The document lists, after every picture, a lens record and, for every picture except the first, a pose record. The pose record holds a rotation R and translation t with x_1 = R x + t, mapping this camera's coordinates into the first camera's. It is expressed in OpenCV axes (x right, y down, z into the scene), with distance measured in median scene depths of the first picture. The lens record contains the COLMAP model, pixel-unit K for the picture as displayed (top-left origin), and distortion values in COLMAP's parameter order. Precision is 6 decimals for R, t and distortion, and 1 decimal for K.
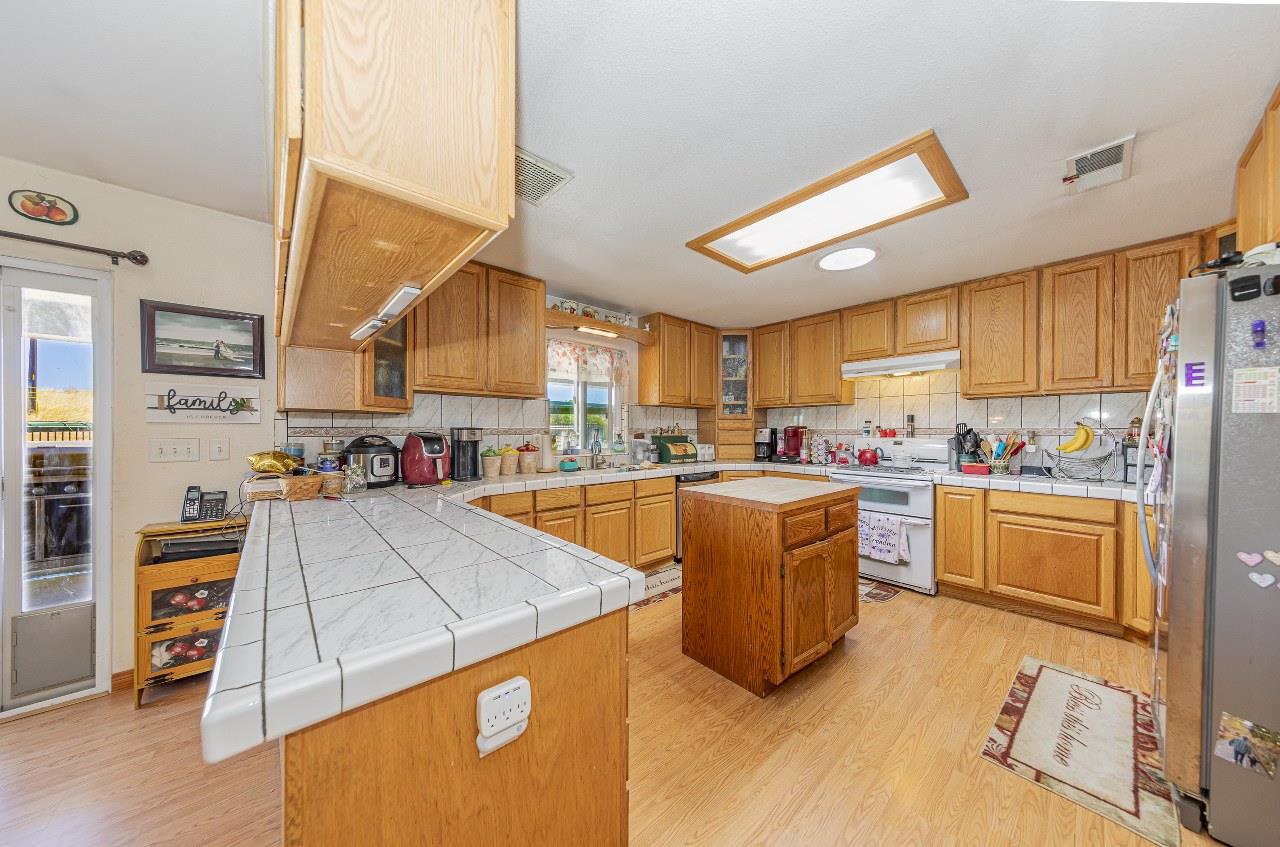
lens RADIAL K [[416.2, 0, 632.0], [0, 416.2, 429.9], [0, 0, 1]] dist [0.002037, 0.000004]
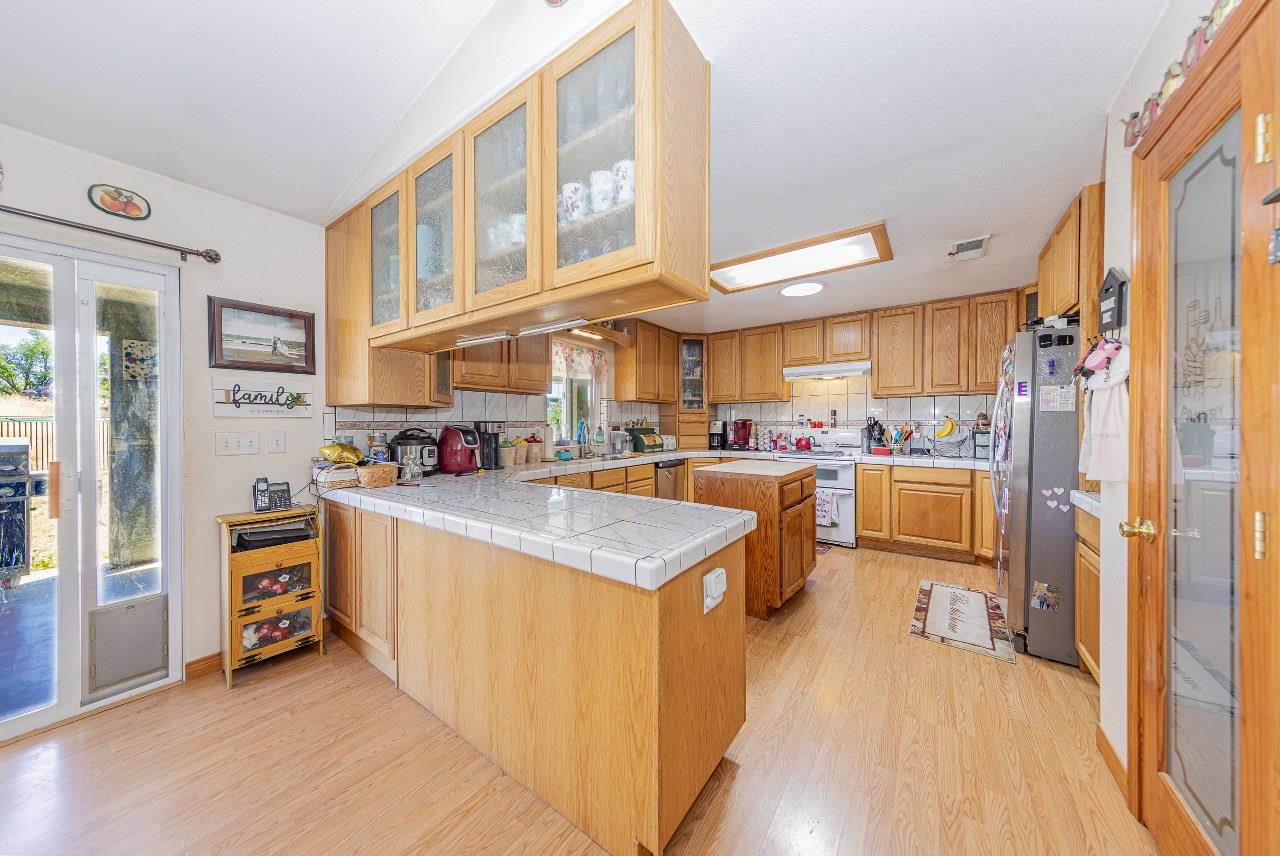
lens RADIAL K [[422.5, 0, 631.4], [0, 422.5, 426.3], [0, 0, 1]] dist [0.000458, -0.000009]
pose [[0.977035, -0.005287, 0.213013, -0.300153], [0.003784, 0.999965, 0.007462, 0.001787], [-0.213045, -0.006484, 0.977021, -0.179685]]
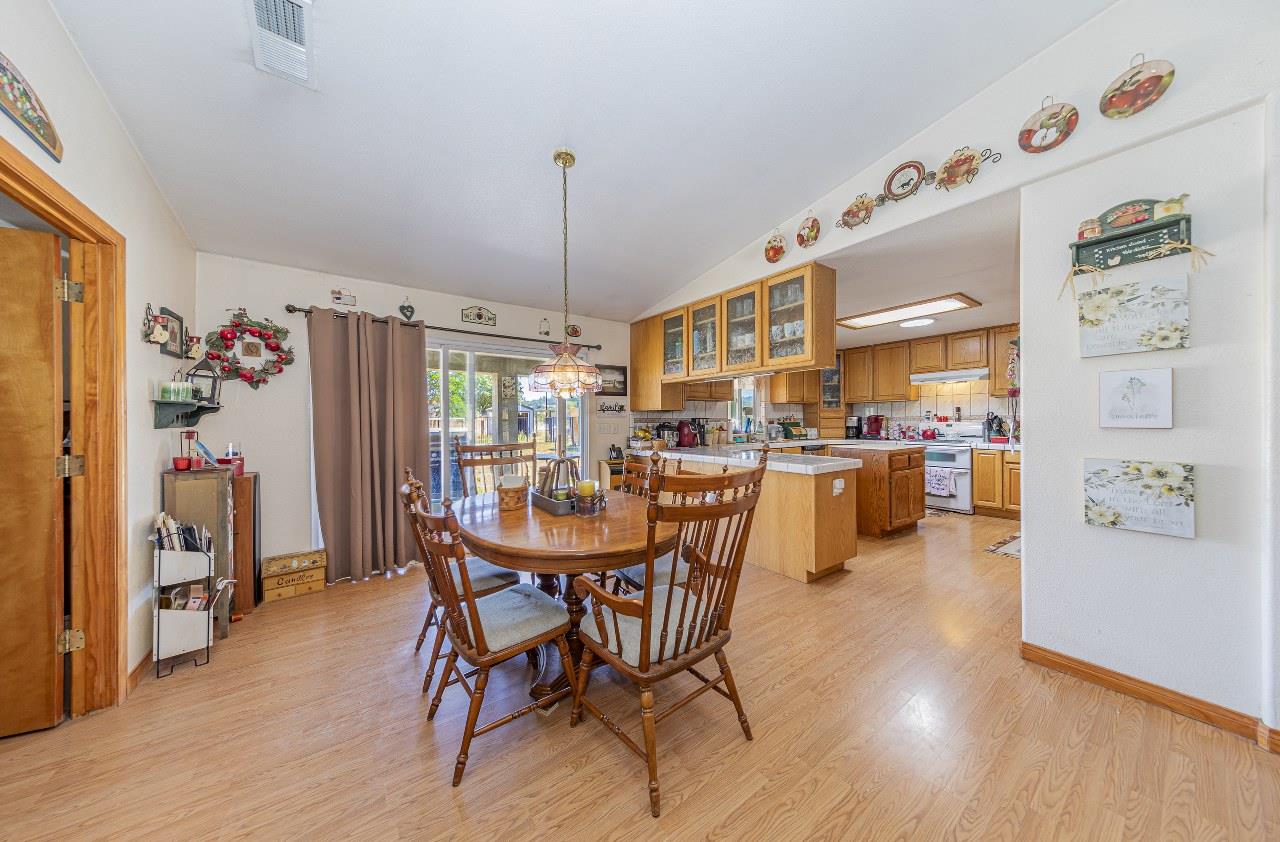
lens RADIAL K [[405.9, 0, 625.1], [0, 405.9, 421.5], [0, 0, 1]] dist [-0.000530, -0.000045]
pose [[0.992984, -0.008715, -0.117927, -0.576900], [0.009003, 0.999958, 0.001907, 0.005284], [0.117905, -0.002955, 0.993020, -0.968695]]
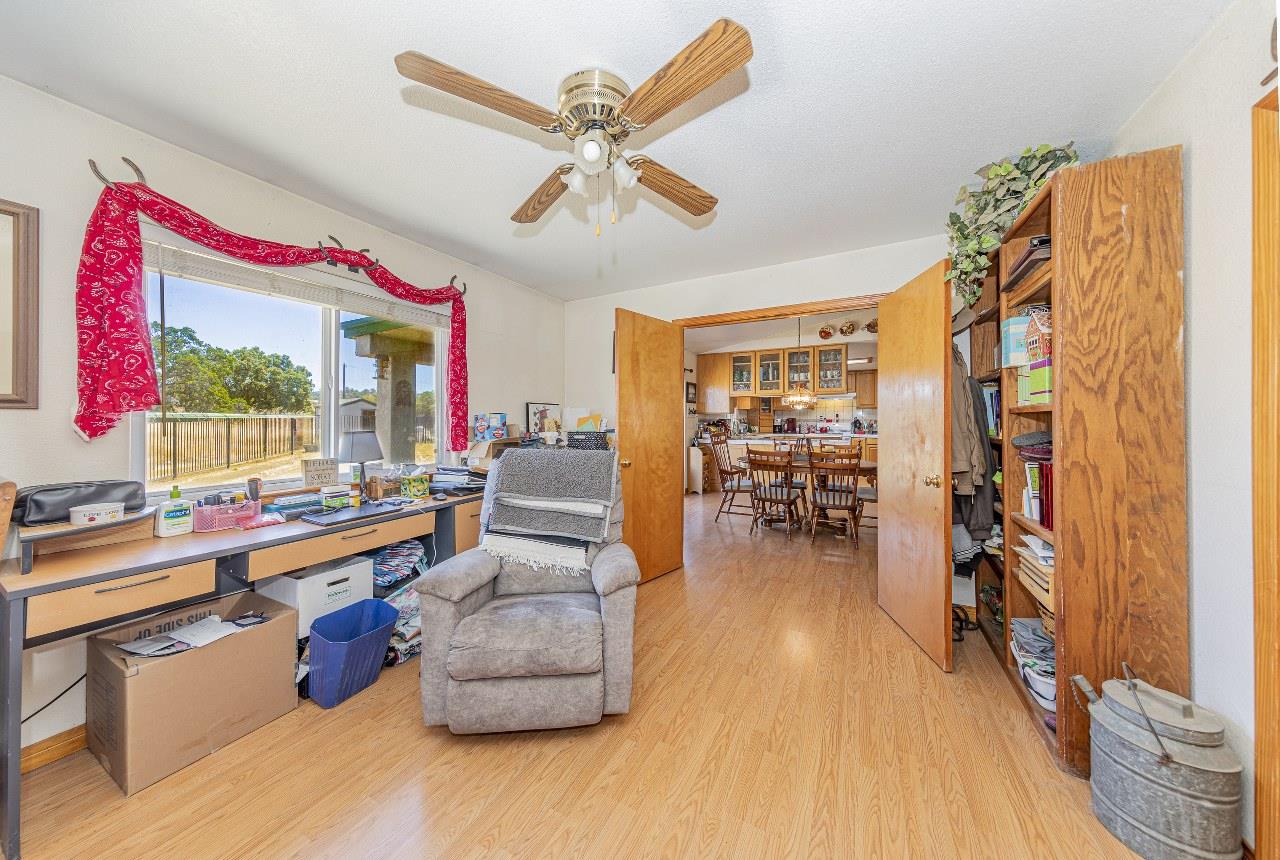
lens RADIAL K [[404.5, 0, 630.9], [0, 404.5, 415.9], [0, 0, 1]] dist [0.000687, 0.000022]
pose [[0.945944, 0.001264, 0.324328, -2.153114], [0.002031, 0.999950, -0.009824, -0.002221], [-0.324324, 0.009952, 0.945894, -1.570418]]
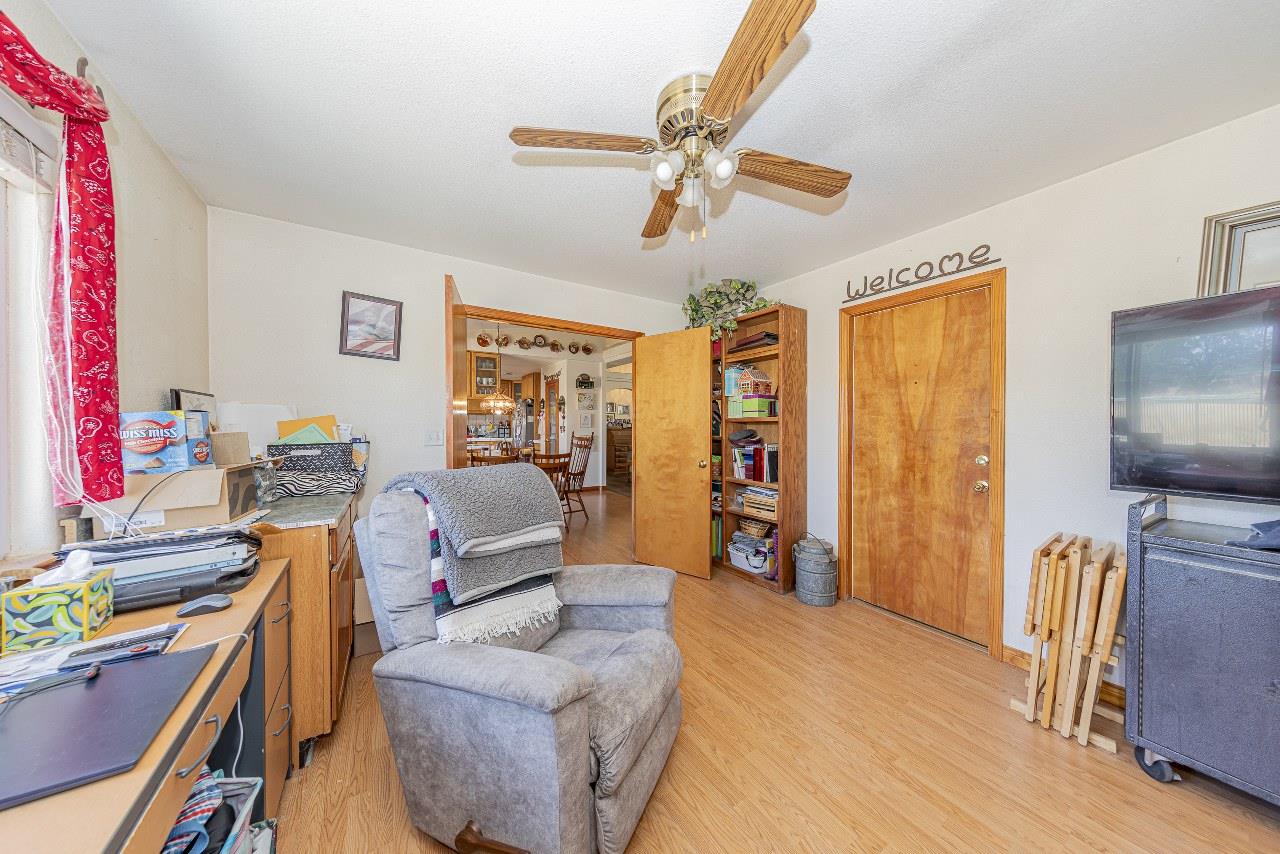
lens RADIAL K [[407.0, 0, 640.0], [0, 407.0, 427.0], [0, 0, 1]] dist [0.001162, 0.000071]
pose [[0.150404, -0.006665, 0.988602, -2.619758], [-0.002272, 0.999972, 0.007088, -0.004794], [-0.988622, -0.003312, 0.150385, -1.001853]]
